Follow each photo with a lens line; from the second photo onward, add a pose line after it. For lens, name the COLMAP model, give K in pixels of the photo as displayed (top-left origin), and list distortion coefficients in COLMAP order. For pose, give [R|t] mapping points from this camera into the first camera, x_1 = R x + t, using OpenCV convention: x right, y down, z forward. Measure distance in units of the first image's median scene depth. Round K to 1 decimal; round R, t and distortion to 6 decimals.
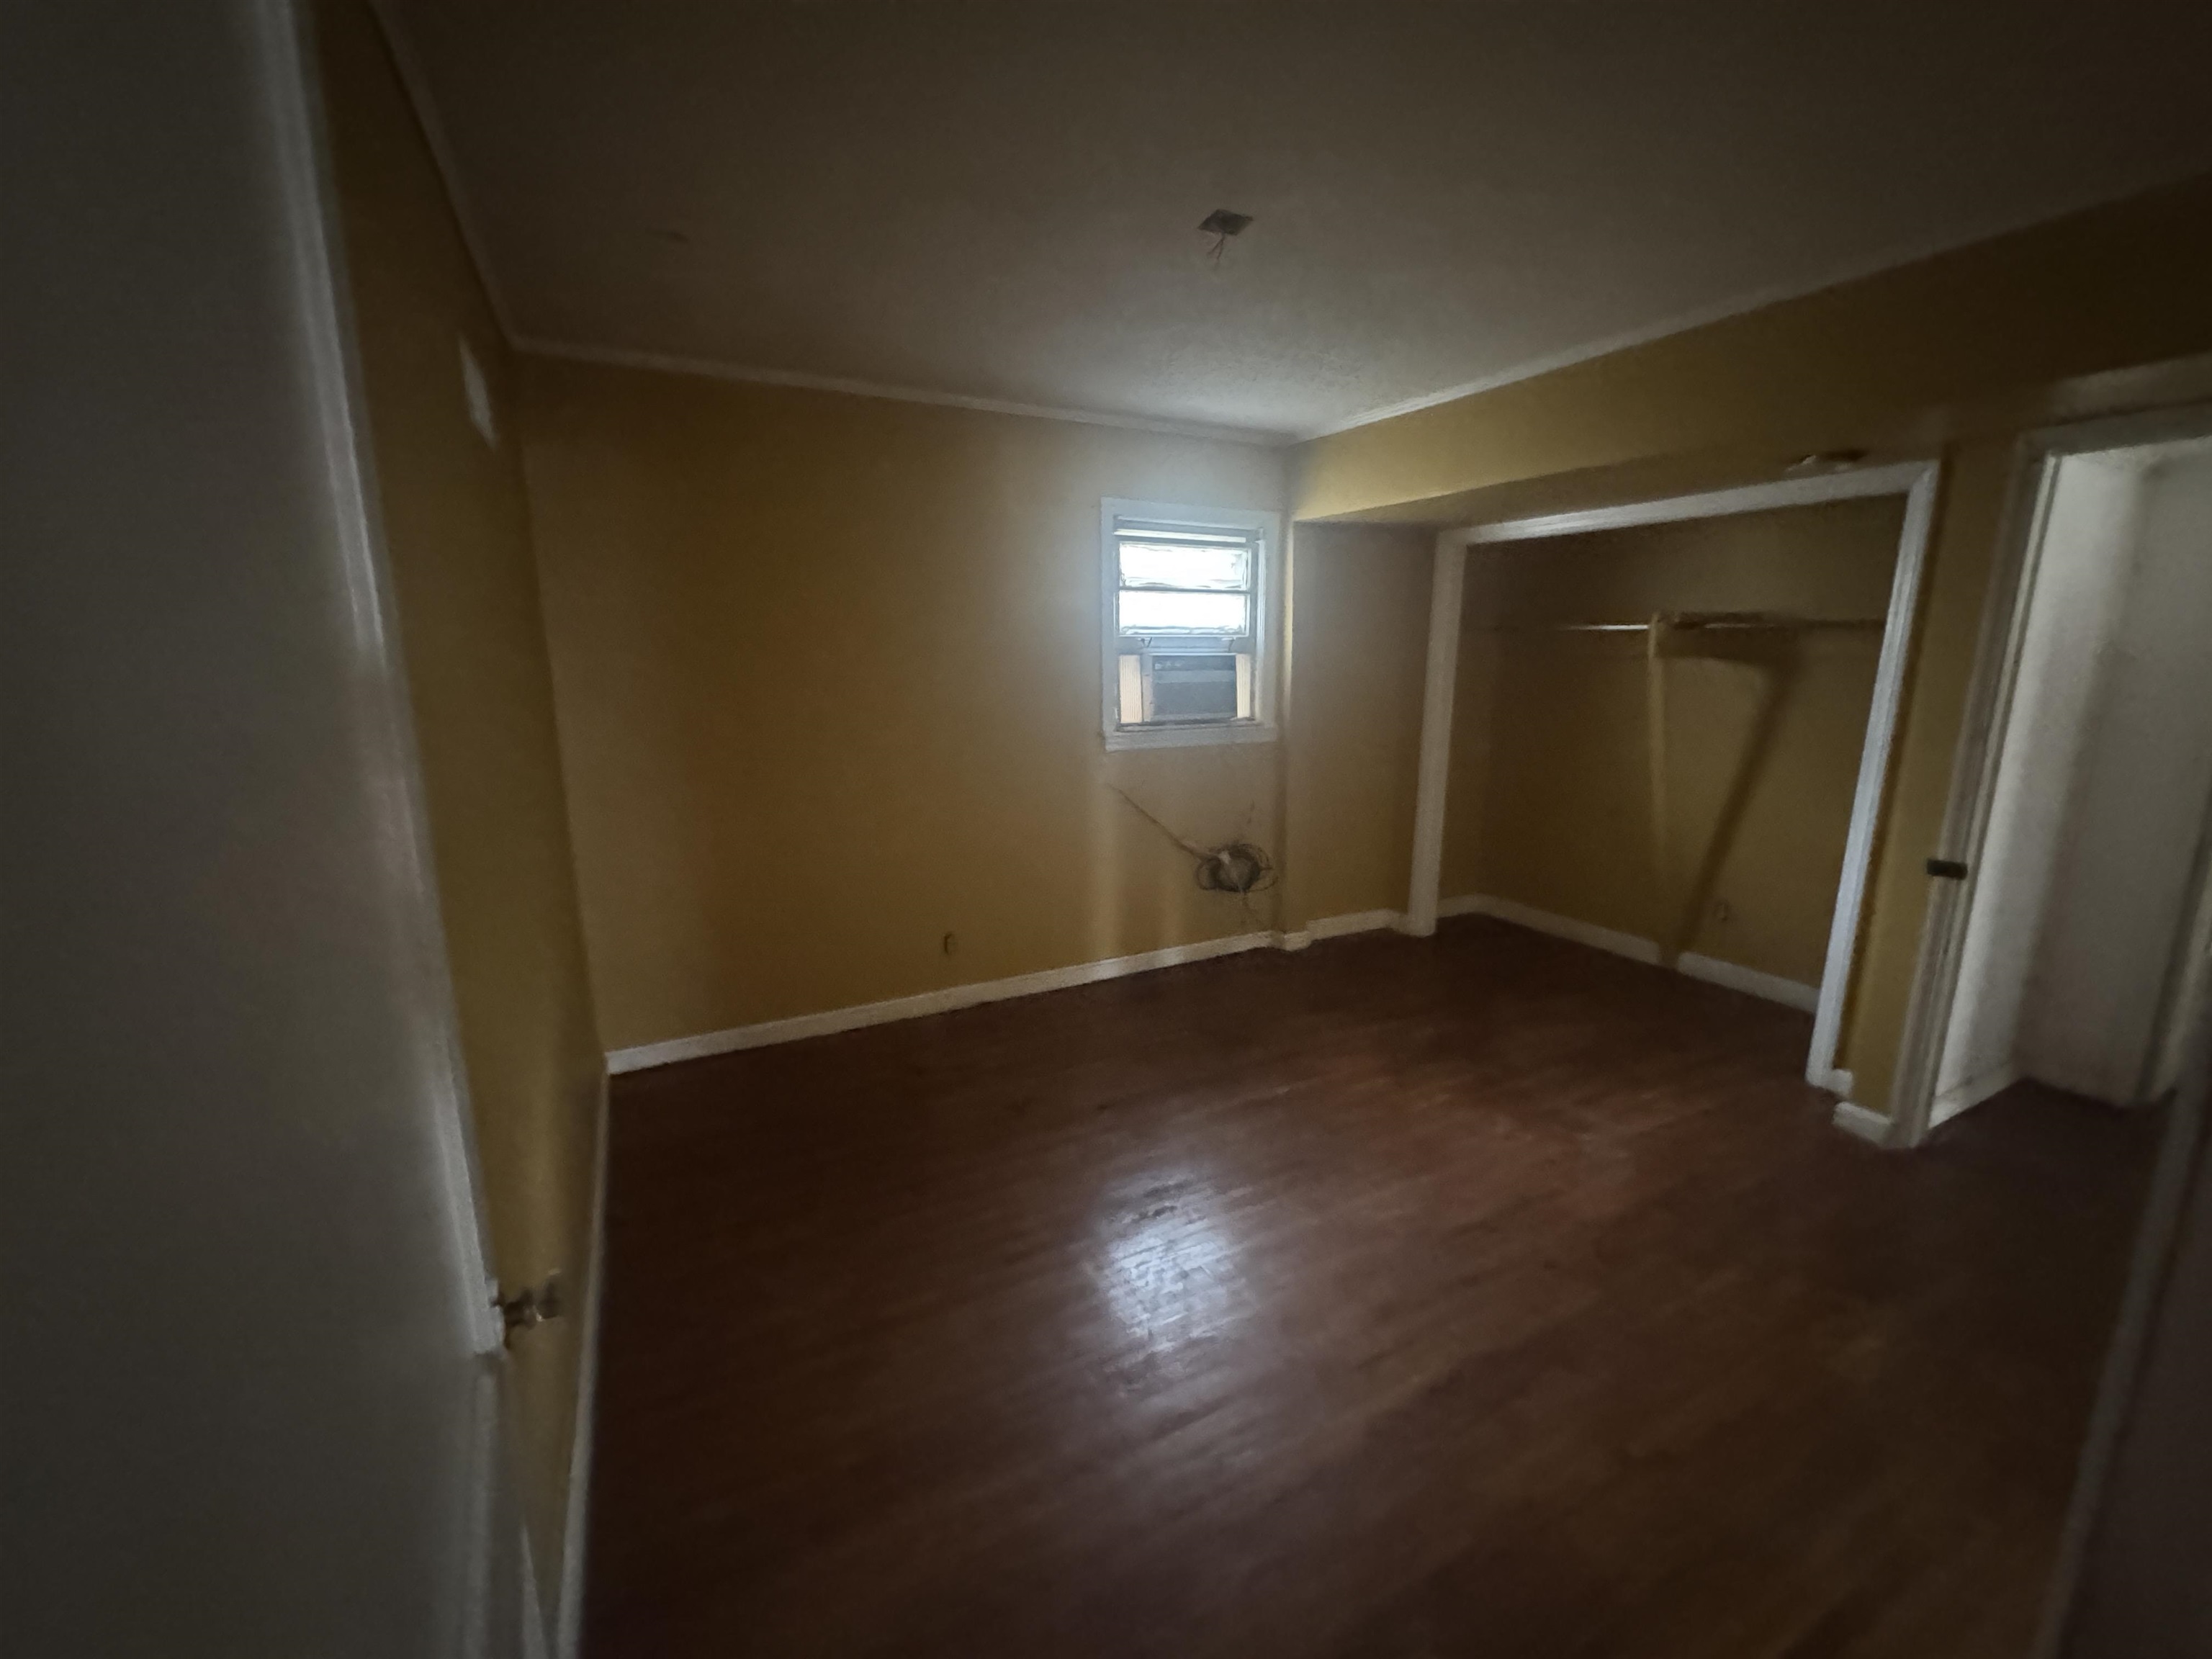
lens RADIAL K [[885.4, 0, 1105.6], [0, 885.4, 827.2], [0, 0, 1]] dist [-0.002282, -0.000056]
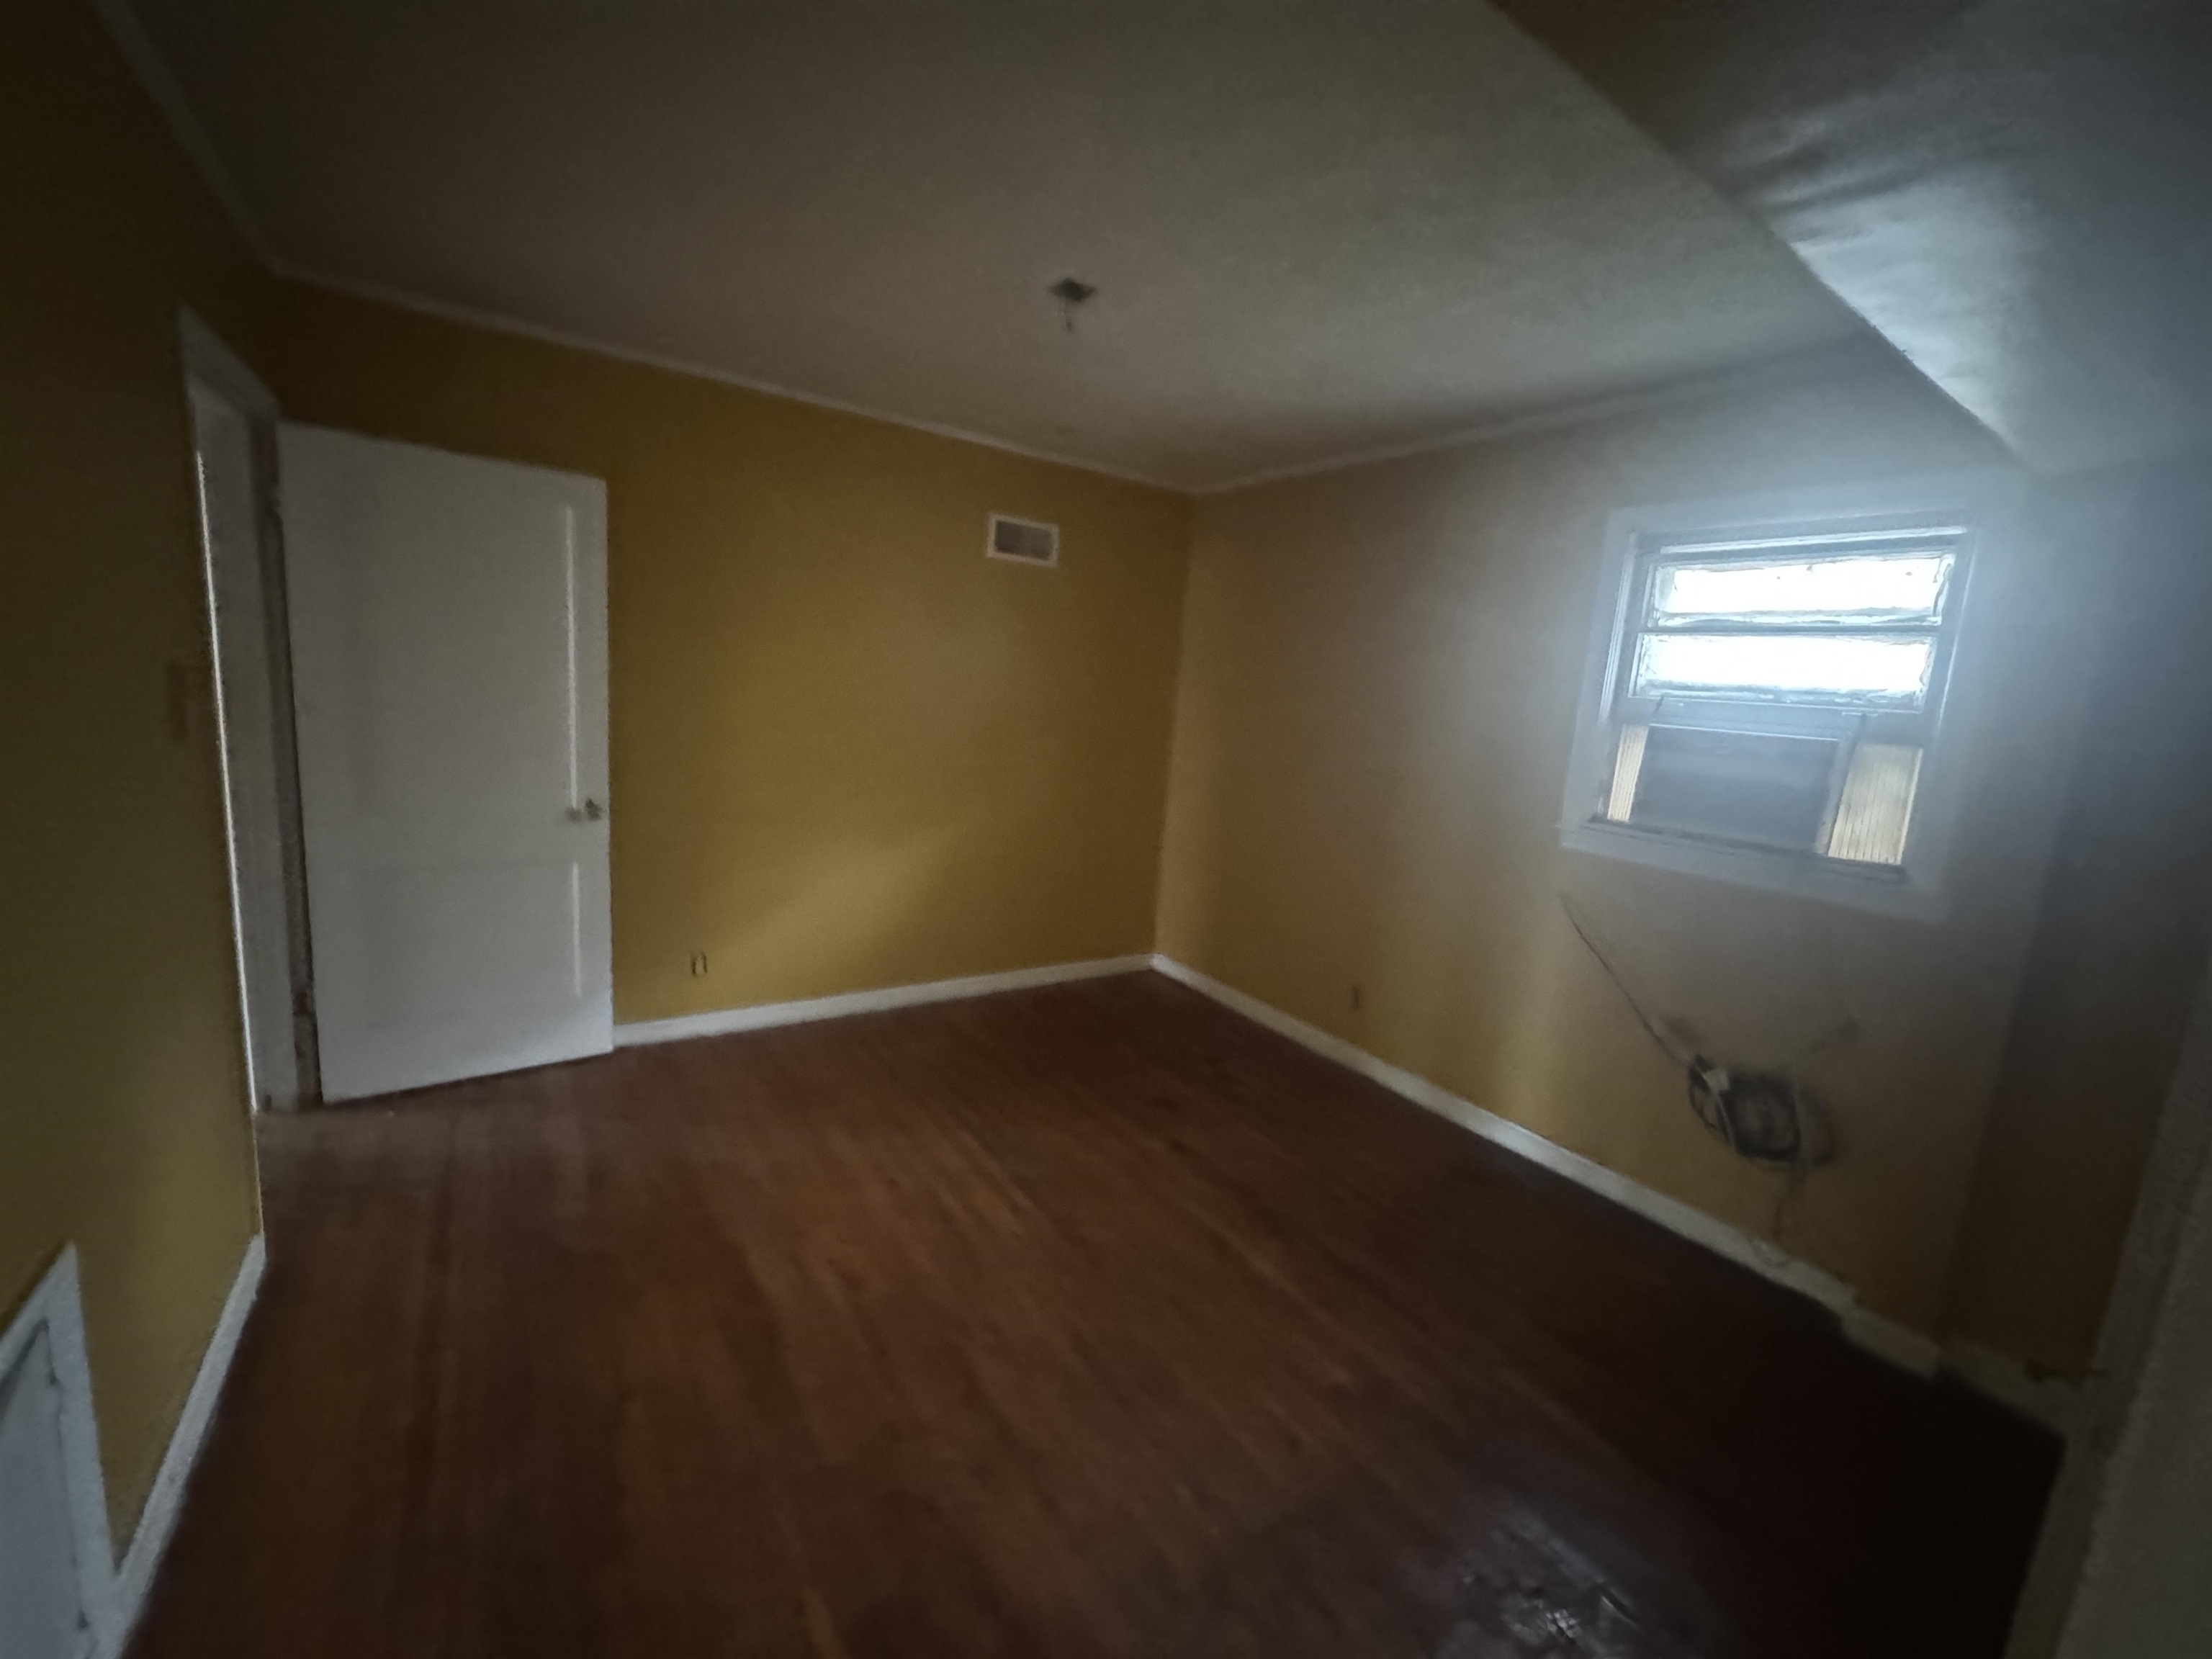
lens RADIAL K [[885.4, 0, 1106.0], [0, 885.4, 824.3], [0, 0, 1]] dist [-0.002282, -0.000056]
pose [[0.115336, 0.173162, -0.978117, 0.666285], [-0.270170, 0.953035, 0.136864, -0.101847], [0.955879, 0.248473, 0.156703, 0.511019]]
